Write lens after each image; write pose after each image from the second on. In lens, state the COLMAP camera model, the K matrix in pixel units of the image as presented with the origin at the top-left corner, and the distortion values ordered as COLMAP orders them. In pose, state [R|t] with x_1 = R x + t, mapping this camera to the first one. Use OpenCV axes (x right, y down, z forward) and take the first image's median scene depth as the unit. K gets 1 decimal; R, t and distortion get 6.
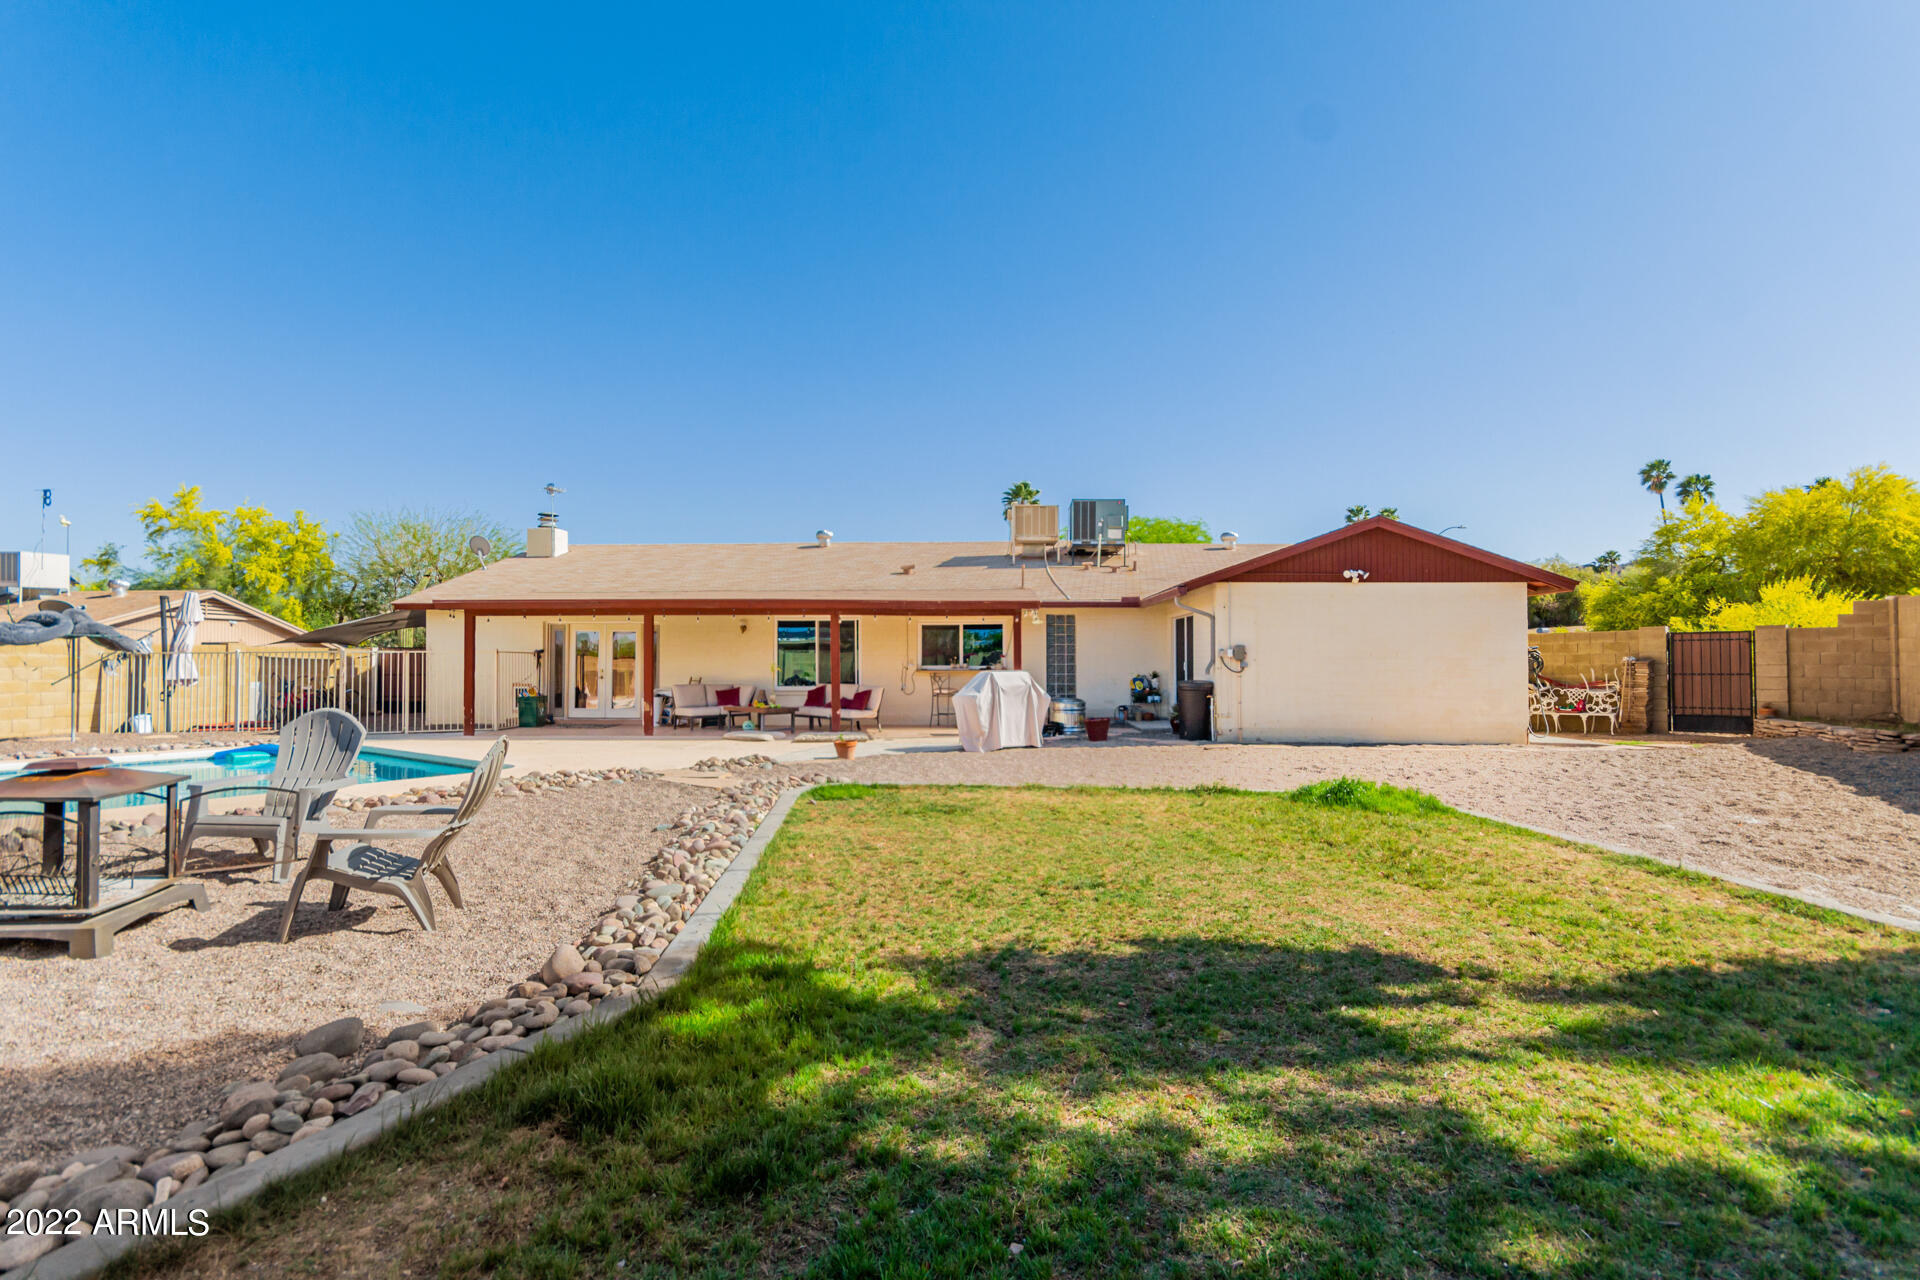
lens RADIAL K [[898.0, 0, 1055.6], [0, 898.0, 676.4], [0, 0, 1]] dist [-0.000829, -0.000278]
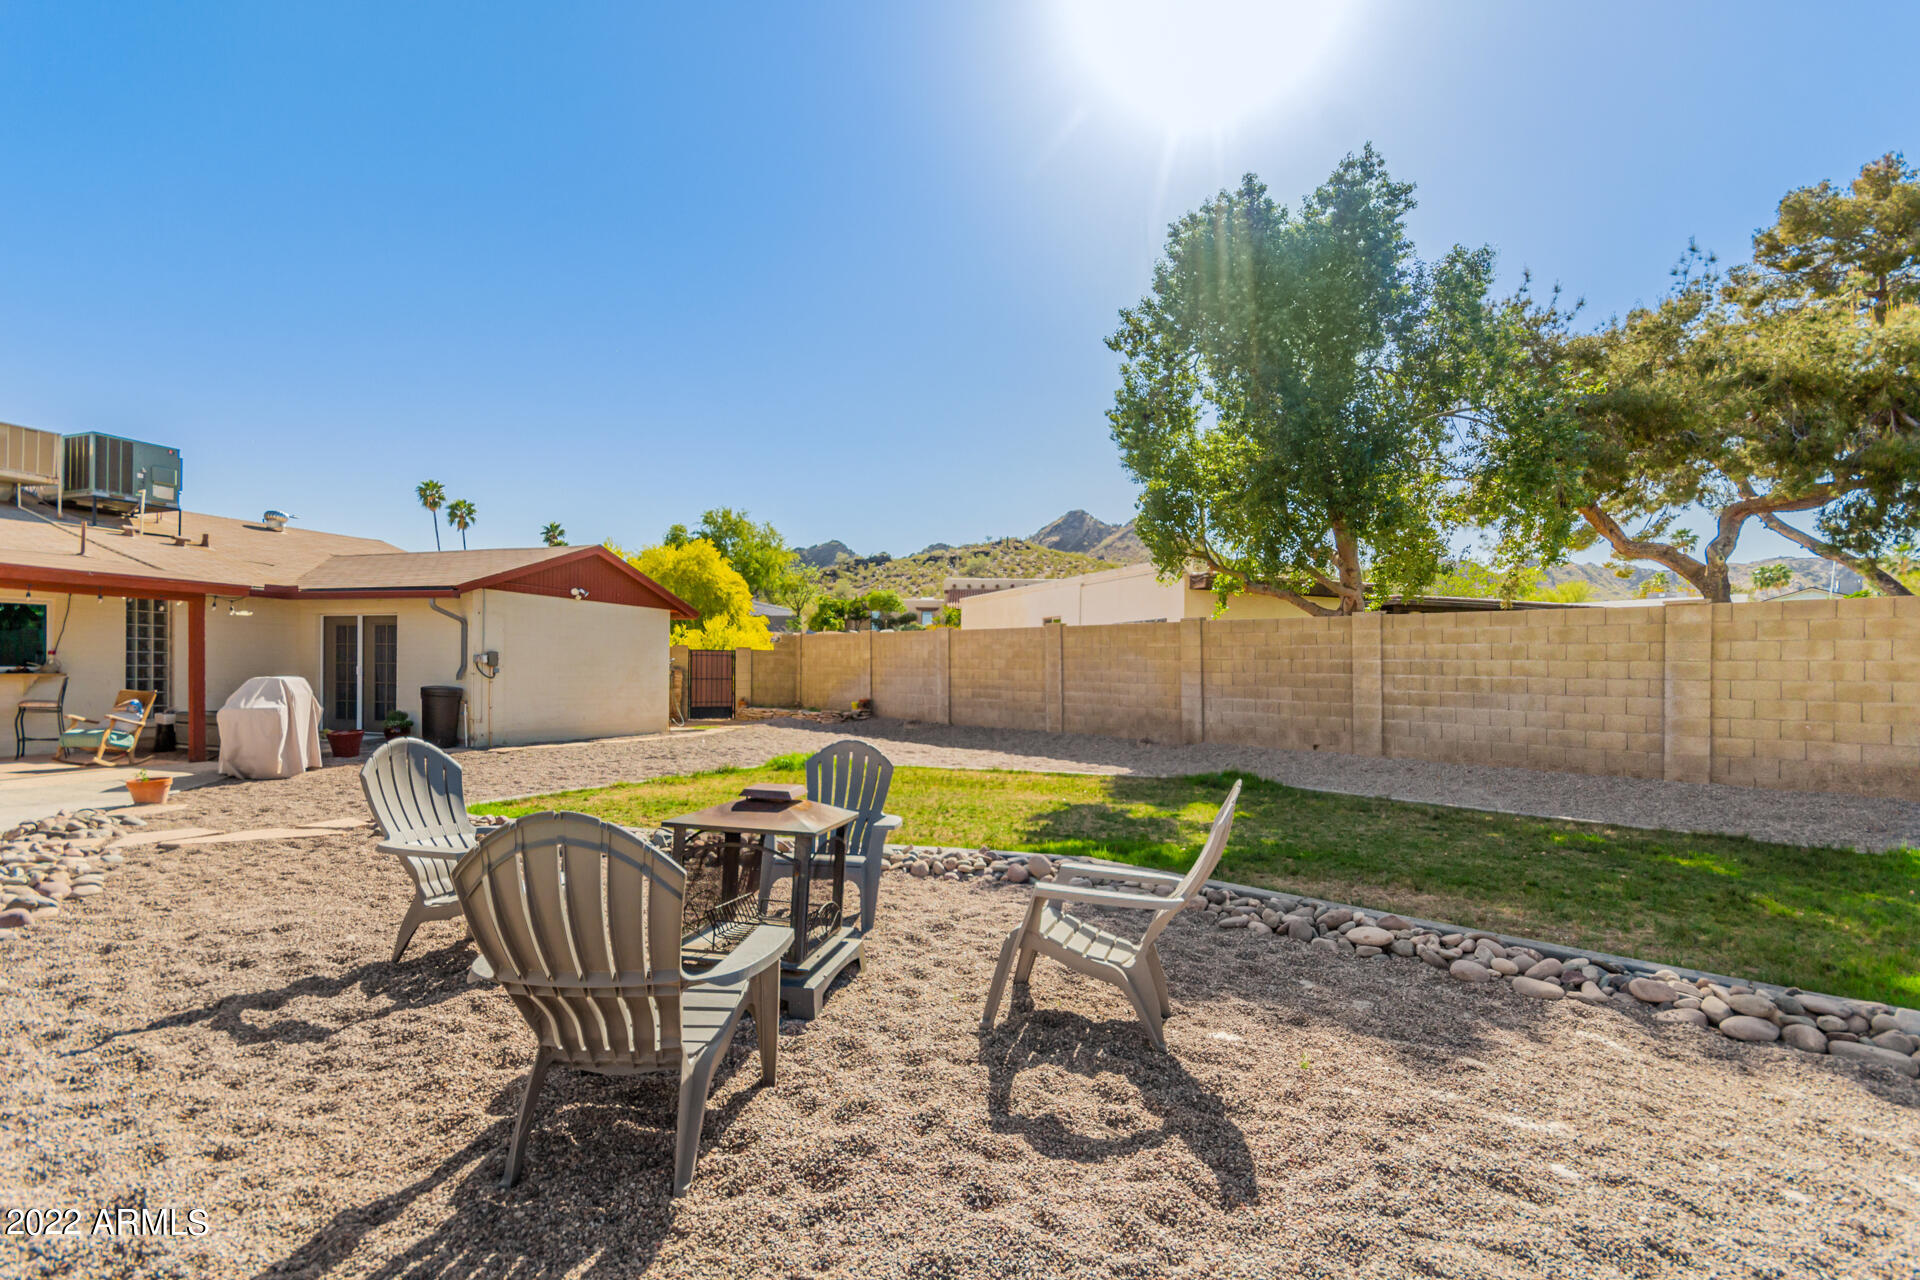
lens RADIAL K [[917.2, 0, 959.1], [0, 917.2, 663.8], [0, 0, 1]] dist [-0.000576, -0.000194]
pose [[0.302949, 0.015097, 0.952887, -0.620423], [0.000369, 0.999873, -0.015959, -0.003961], [-0.953007, 0.005187, 0.302905, 0.179423]]
